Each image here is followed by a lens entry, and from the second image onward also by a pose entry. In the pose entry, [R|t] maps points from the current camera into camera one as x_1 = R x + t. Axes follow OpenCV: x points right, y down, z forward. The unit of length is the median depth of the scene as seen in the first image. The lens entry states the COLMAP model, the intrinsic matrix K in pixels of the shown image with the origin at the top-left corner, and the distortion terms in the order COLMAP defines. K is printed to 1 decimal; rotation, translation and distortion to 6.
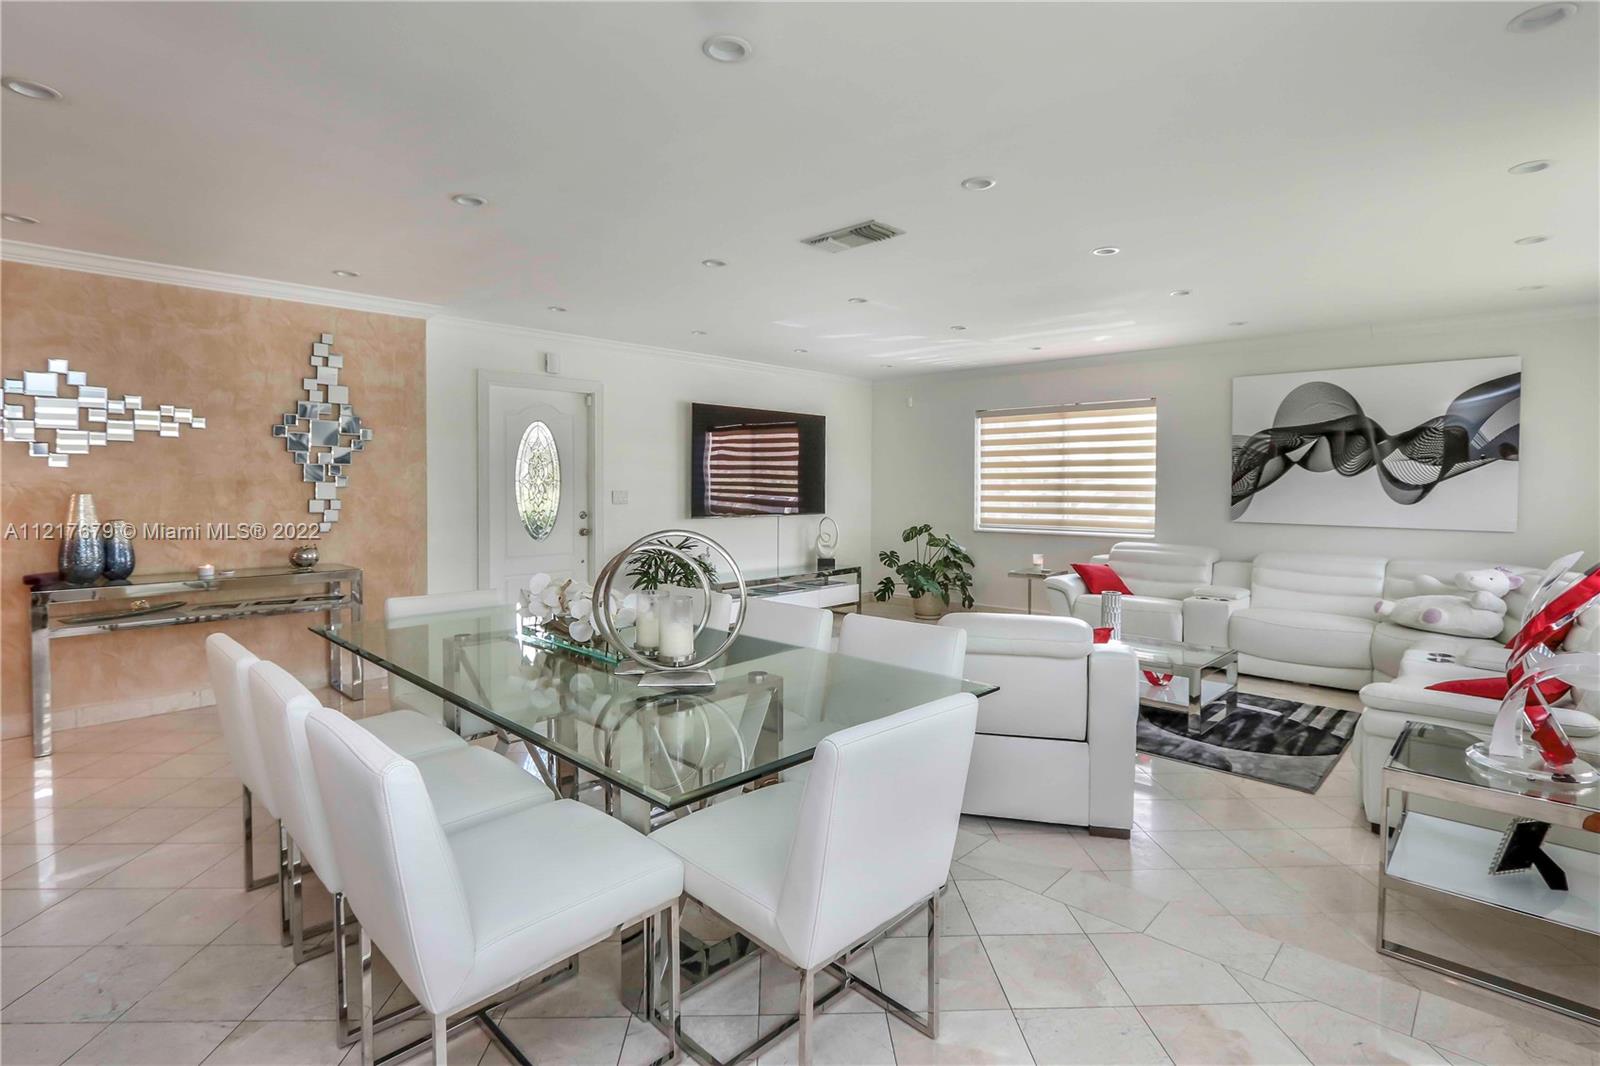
lens RADIAL K [[783.9, 0, 801.1], [0, 783.9, 488.3], [0, 0, 1]] dist [-0.022256, 0.004408]
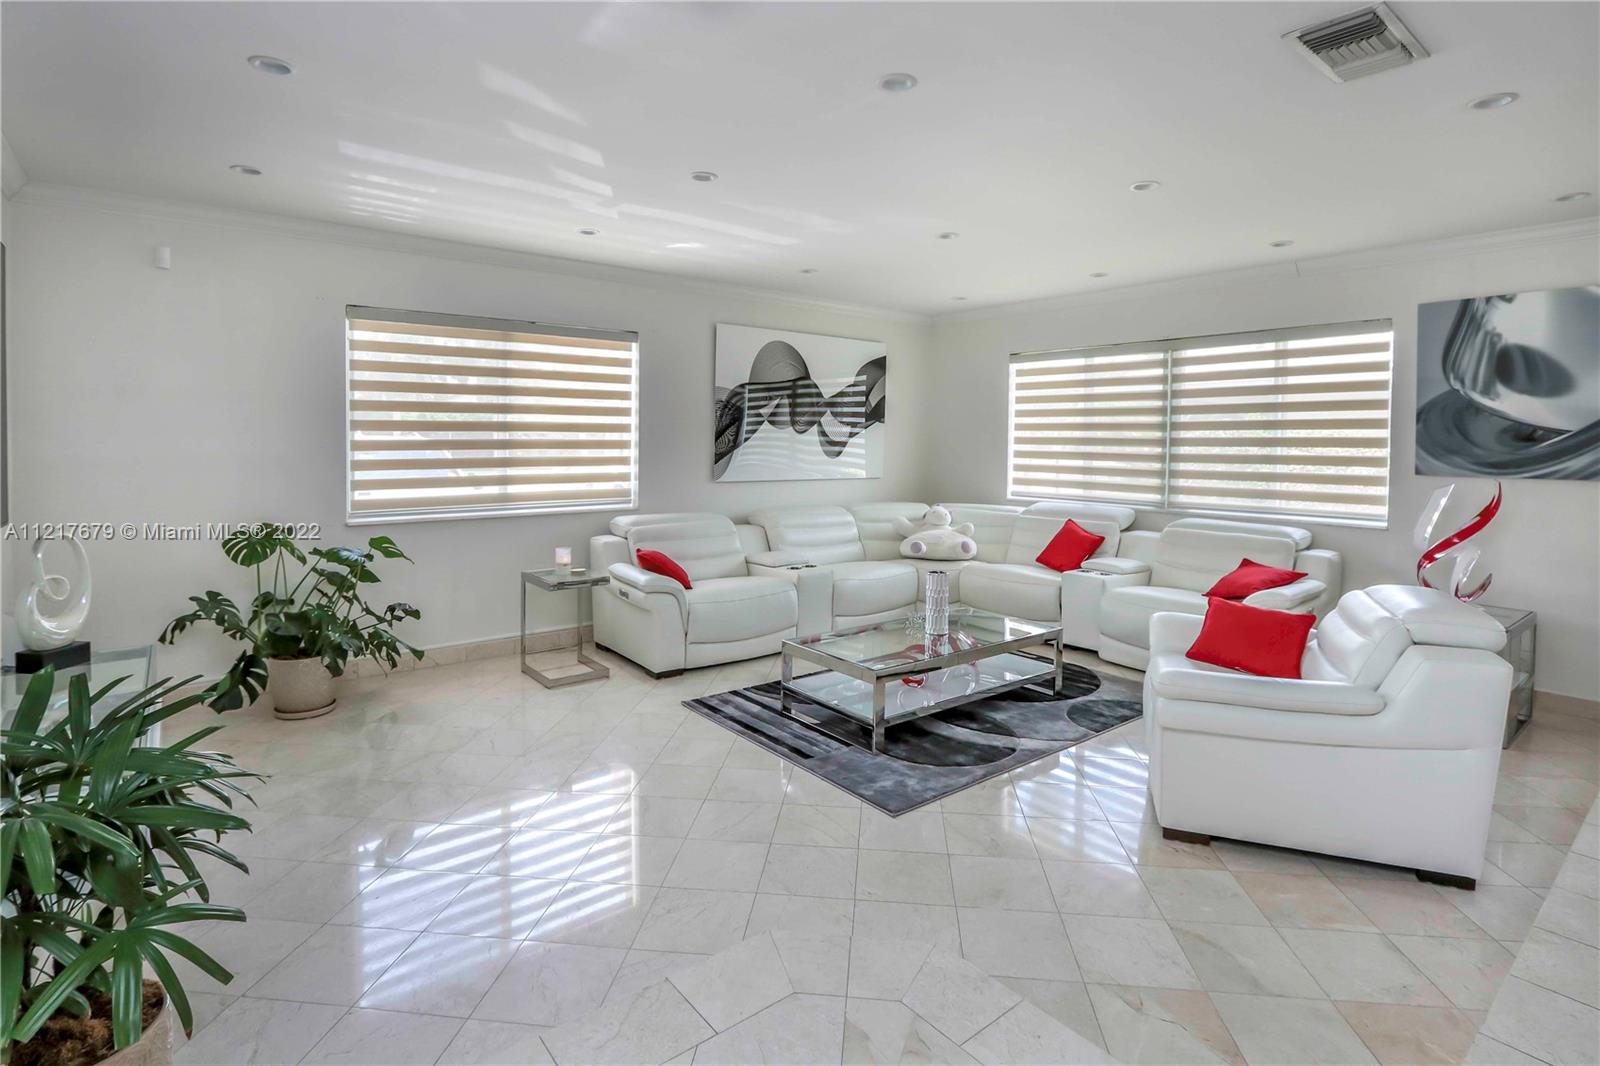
lens RADIAL K [[783.9, 0, 791.5], [0, 783.9, 460.3], [0, 0, 1]] dist [-0.022256, 0.004408]
pose [[0.138166, -0.027351, 0.990031, -0.374346], [-0.000138, 0.999618, 0.027635, -0.008392], [-0.990409, -0.003955, 0.138109, 0.861125]]
